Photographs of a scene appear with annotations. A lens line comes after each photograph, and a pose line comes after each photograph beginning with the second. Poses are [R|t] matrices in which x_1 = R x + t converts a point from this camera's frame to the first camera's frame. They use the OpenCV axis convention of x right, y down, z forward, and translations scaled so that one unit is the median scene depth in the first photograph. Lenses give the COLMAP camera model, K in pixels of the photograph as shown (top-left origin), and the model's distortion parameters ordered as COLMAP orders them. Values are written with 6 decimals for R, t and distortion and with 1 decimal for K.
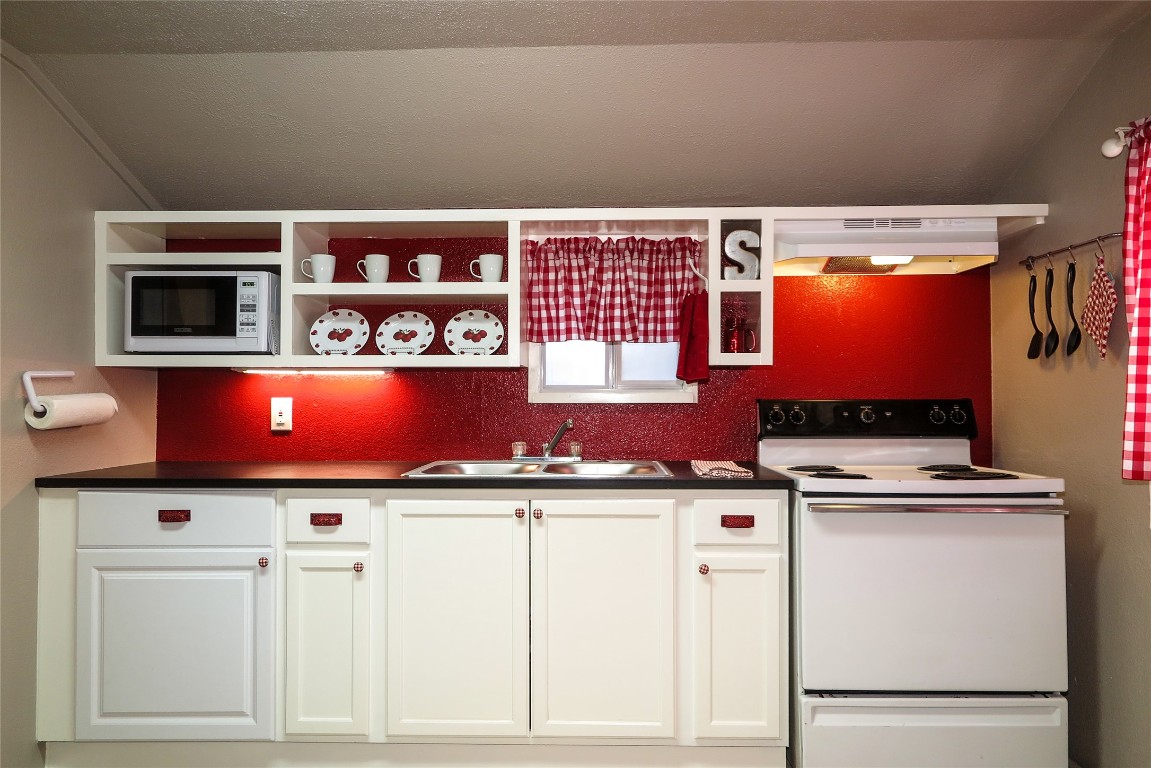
lens RADIAL K [[812.3, 0, 574.7], [0, 812.3, 383.7], [0, 0, 1]] dist [-0.000649, -0.004784]
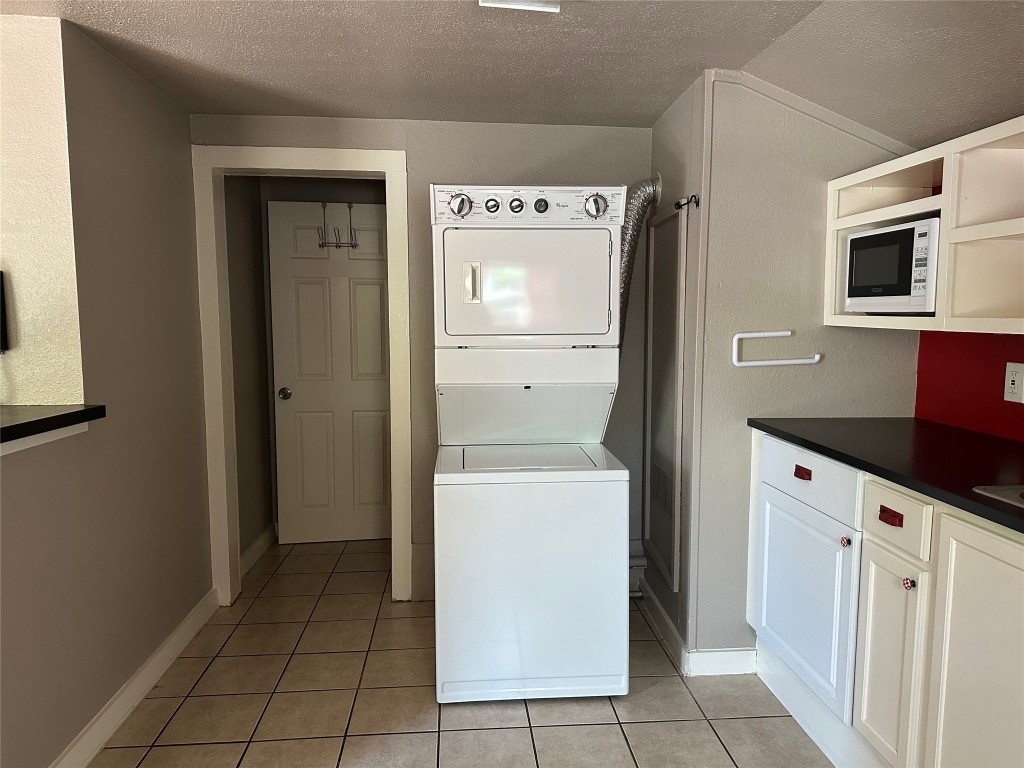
lens RADIAL K [[712.1, 0, 513.7], [0, 712.1, 389.2], [0, 0, 1]] dist [0.003624, 0.000468]
pose [[0.102567, 0.107647, -0.988884, 0.348168], [0.003215, 0.994086, 0.108547, -0.043528], [0.994721, -0.014313, 0.101615, 0.498327]]
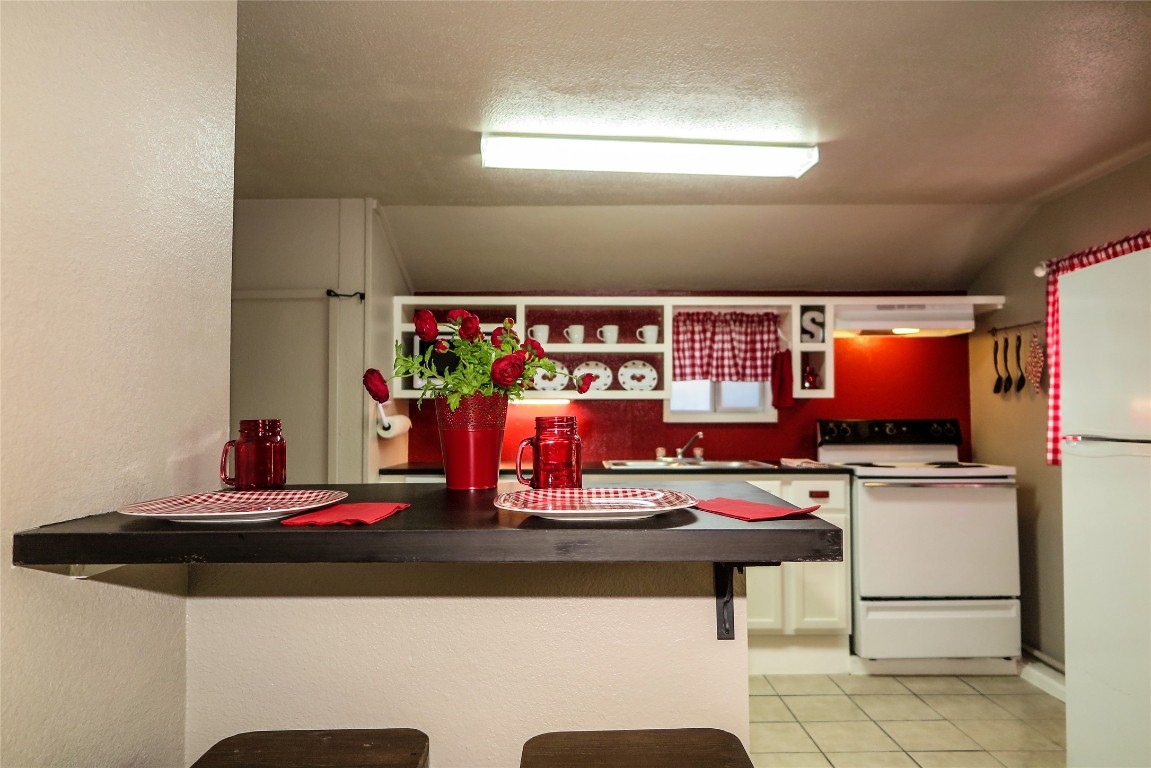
lens RADIAL K [[812.3, 0, 576.7], [0, 812.3, 381.1], [0, 0, 1]] dist [-0.000649, -0.004784]
pose [[0.999539, 0.001319, 0.030343, -0.290279], [-0.000380, 0.999522, -0.030925, -0.005651], [-0.030369, 0.030899, 0.999061, -0.535724]]
